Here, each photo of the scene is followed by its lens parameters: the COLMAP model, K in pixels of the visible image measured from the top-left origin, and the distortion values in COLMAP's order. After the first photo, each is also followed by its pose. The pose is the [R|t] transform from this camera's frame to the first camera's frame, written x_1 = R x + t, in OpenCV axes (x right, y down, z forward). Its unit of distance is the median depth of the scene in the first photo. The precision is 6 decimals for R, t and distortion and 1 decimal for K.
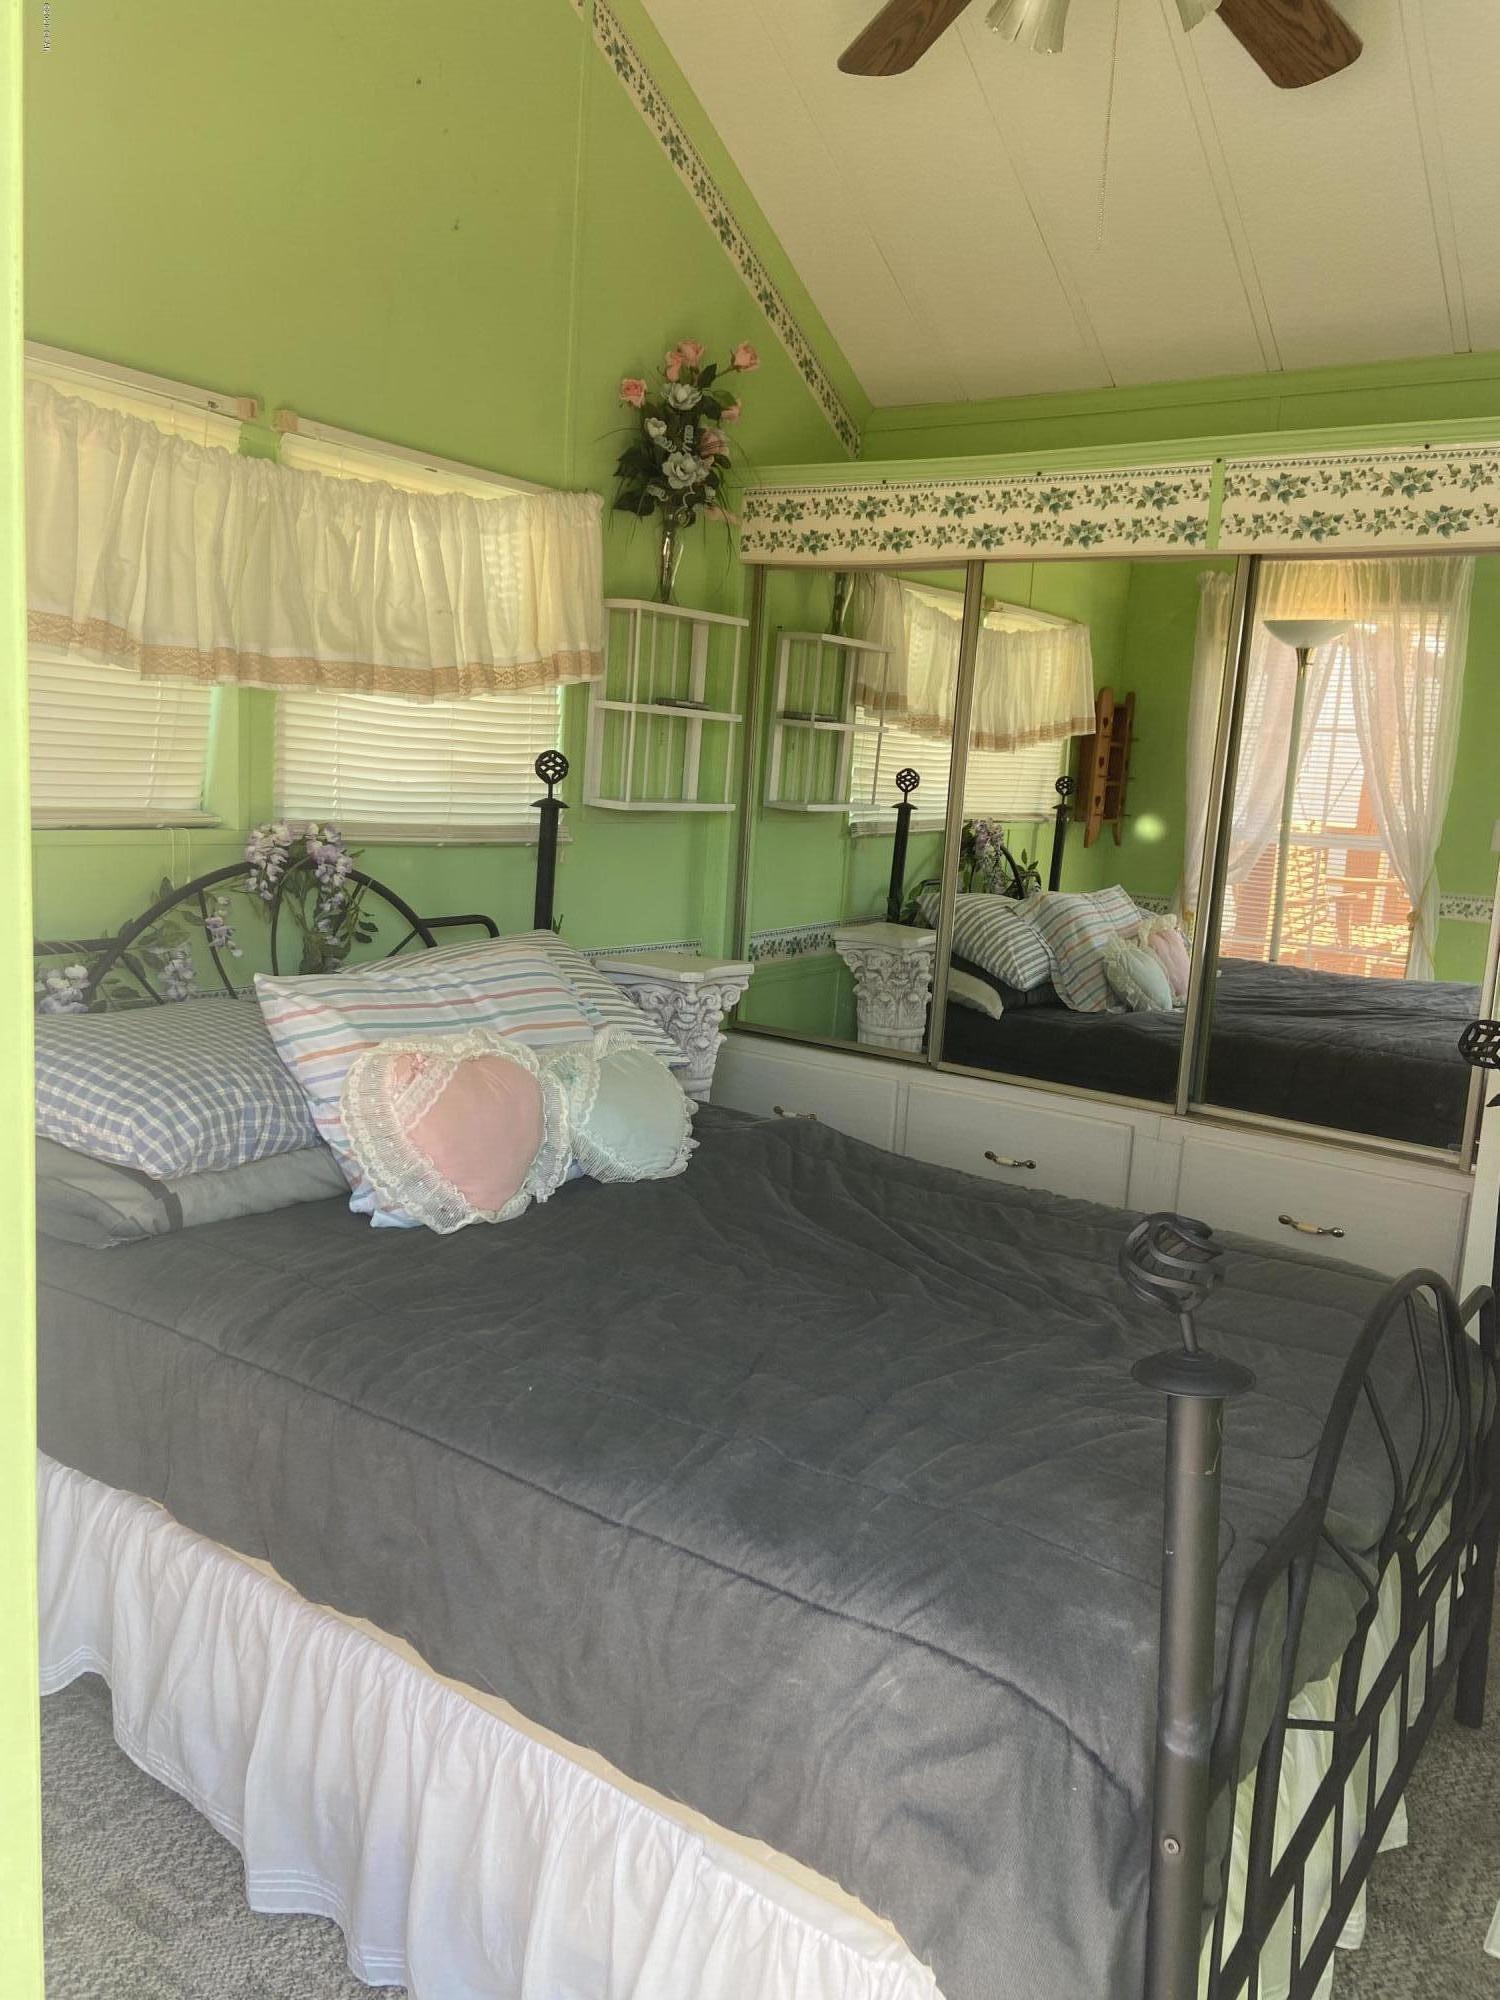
lens RADIAL K [[1503.2, 0, 754.3], [0, 1503.2, 987.5], [0, 0, 1]] dist [0.129759, -0.164561]
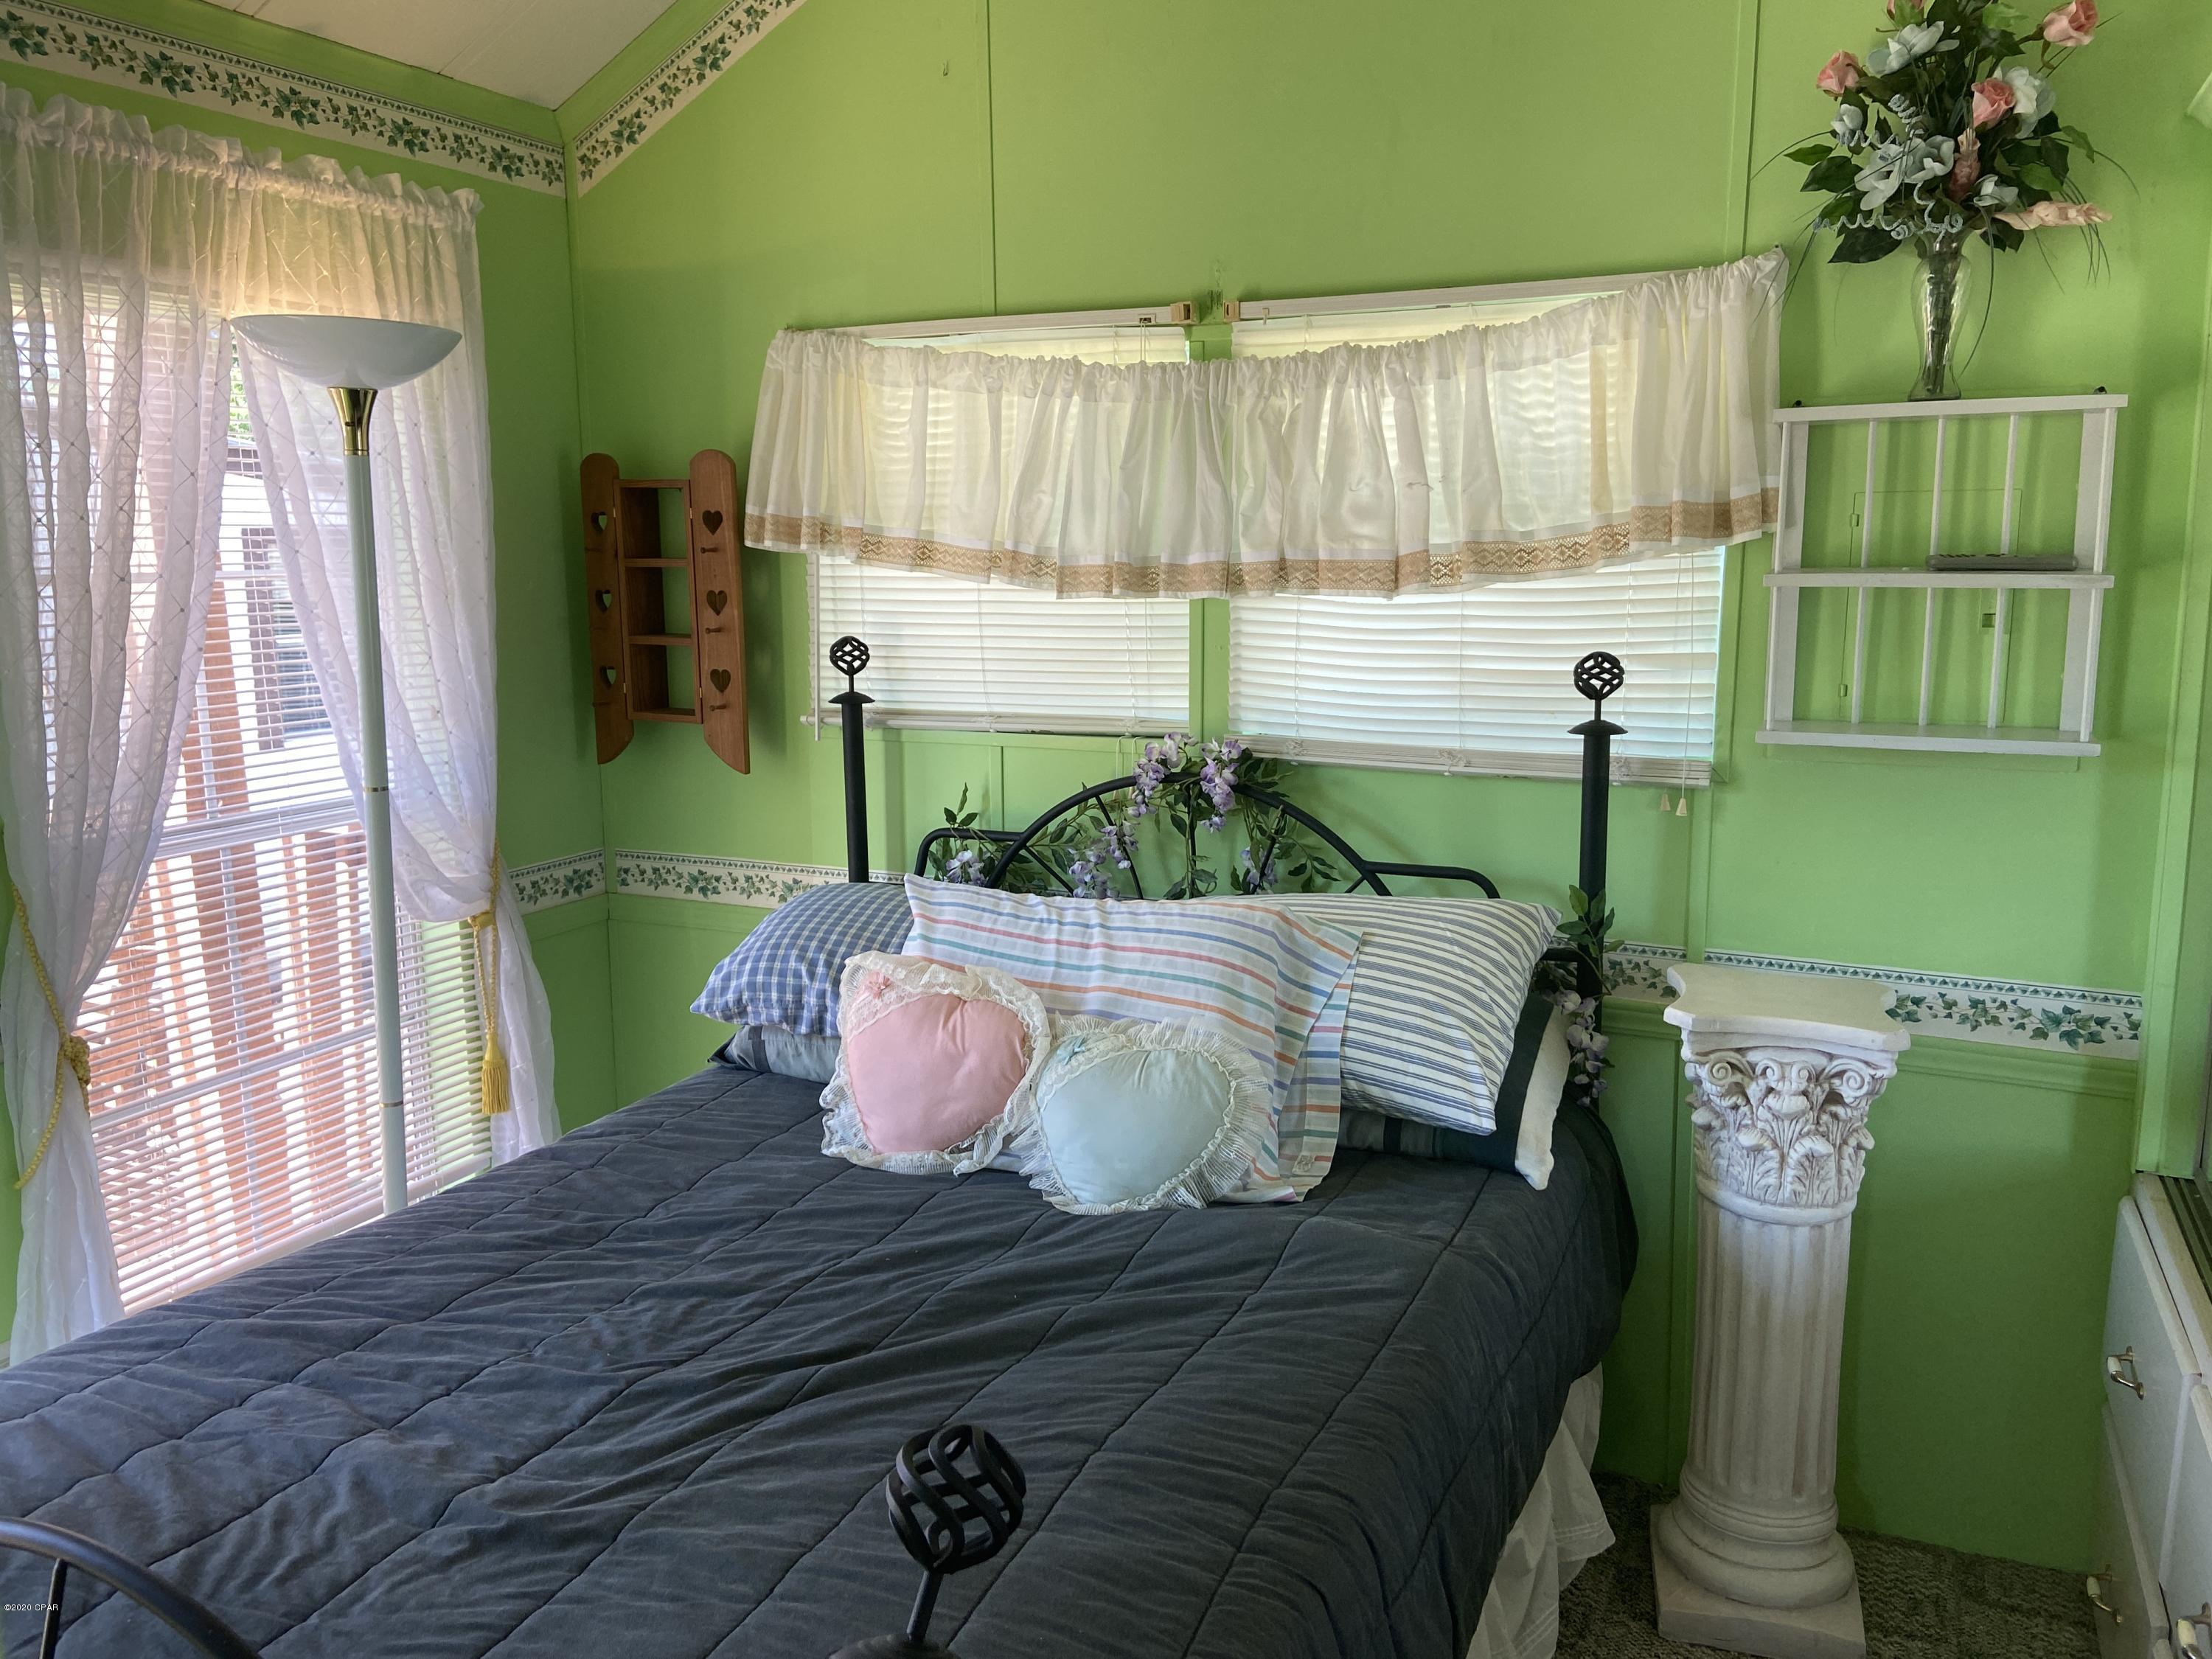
lens RADIAL K [[1691.7, 0, 1111.6], [0, 1691.7, 819.7], [0, 0, 1]] dist [0.118657, -0.138556]
pose [[0.189861, 0.068170, -0.979441, 0.677137], [-0.153431, 0.987390, 0.038981, -0.084909], [0.969748, 0.142876, 0.197927, 0.710464]]
